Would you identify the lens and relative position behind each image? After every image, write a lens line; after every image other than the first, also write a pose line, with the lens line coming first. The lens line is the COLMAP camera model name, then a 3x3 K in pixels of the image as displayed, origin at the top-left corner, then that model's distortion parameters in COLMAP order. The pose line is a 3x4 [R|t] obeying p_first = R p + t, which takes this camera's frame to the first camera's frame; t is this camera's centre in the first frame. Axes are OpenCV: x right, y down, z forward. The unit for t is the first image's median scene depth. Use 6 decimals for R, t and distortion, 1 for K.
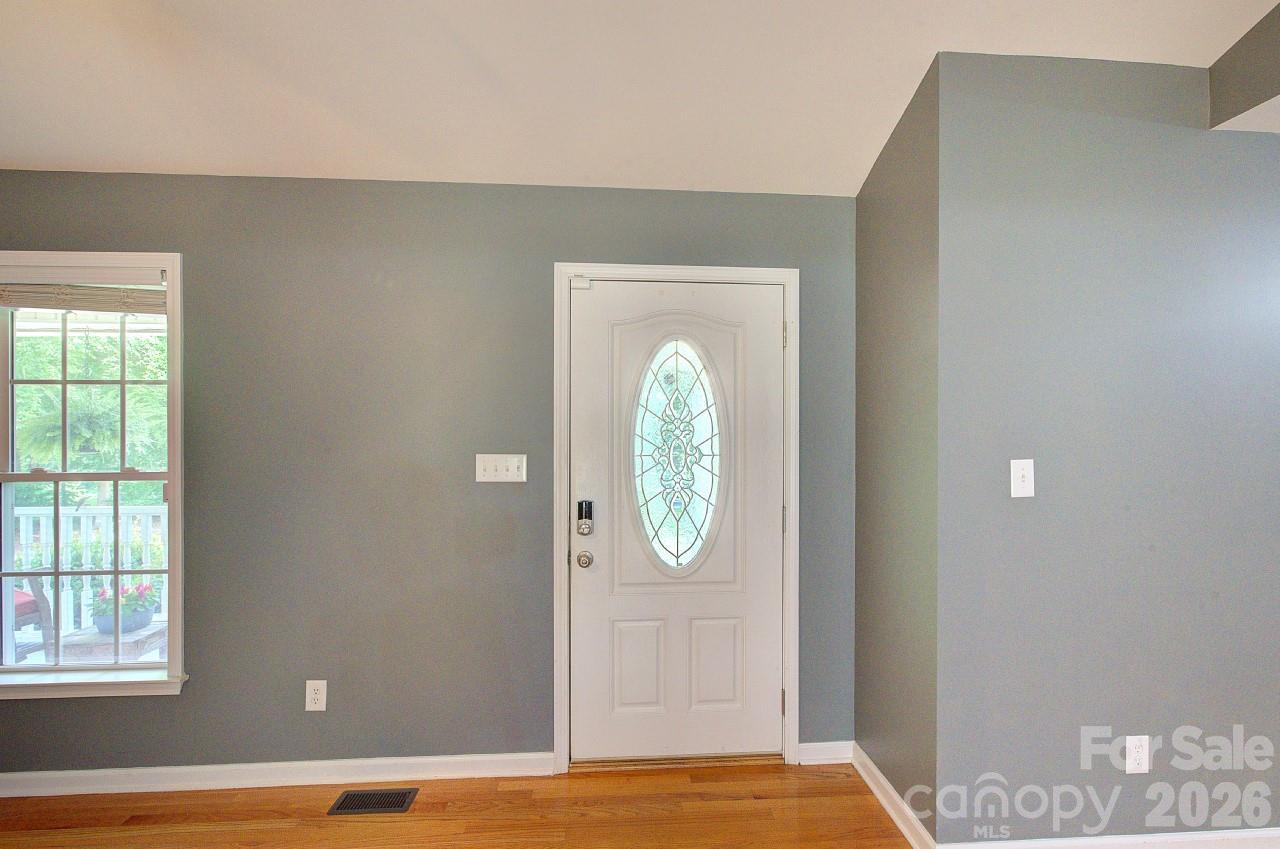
lens RADIAL K [[546.8, 0, 644.7], [0, 546.8, 421.7], [0, 0, 1]] dist [0.002838, 0.001514]
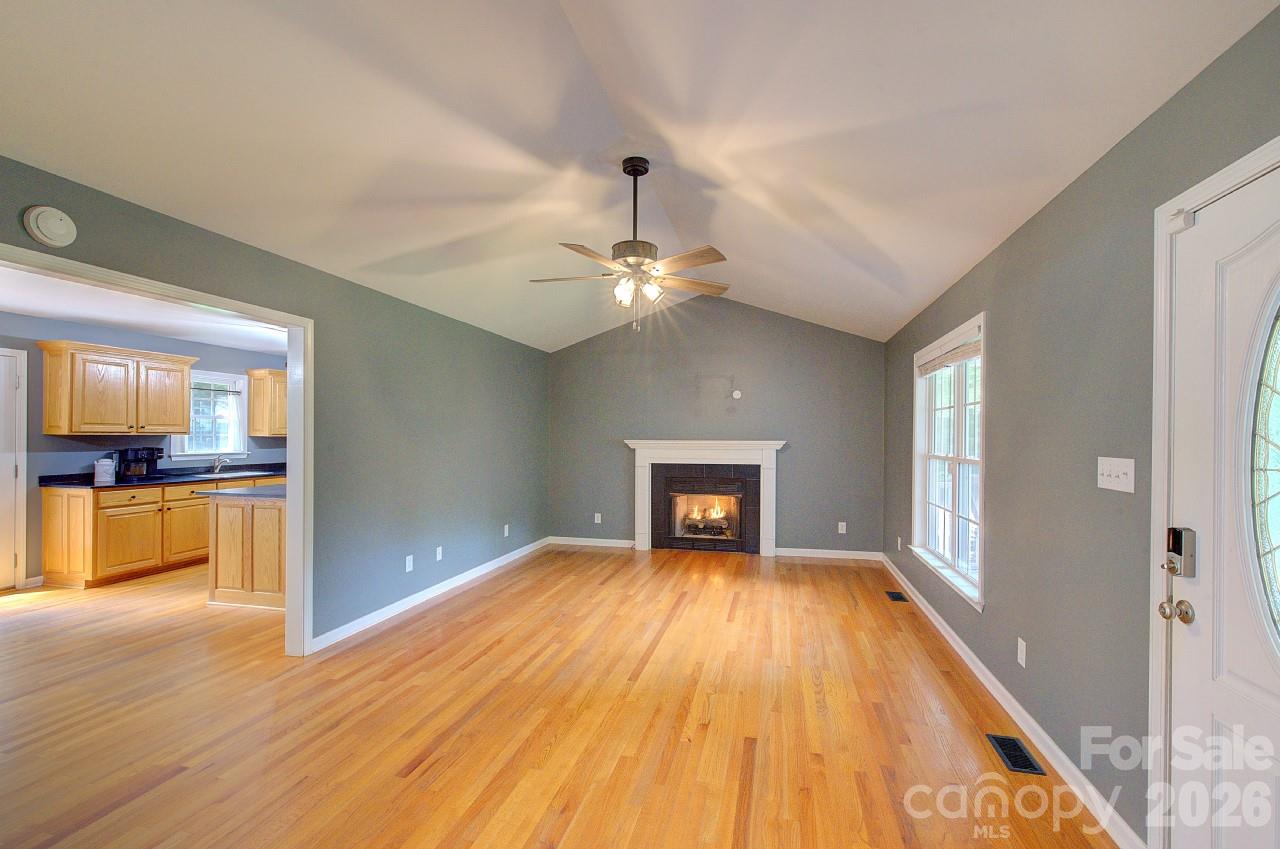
lens RADIAL K [[546.8, 0, 637.3], [0, 546.8, 431.0], [0, 0, 1]] dist [0.002838, 0.001514]
pose [[-0.311848, -0.011531, -0.950062, 0.781743], [-0.014974, 0.999862, -0.007221, 0.035290], [0.950014, 0.011974, -0.311977, 0.552236]]
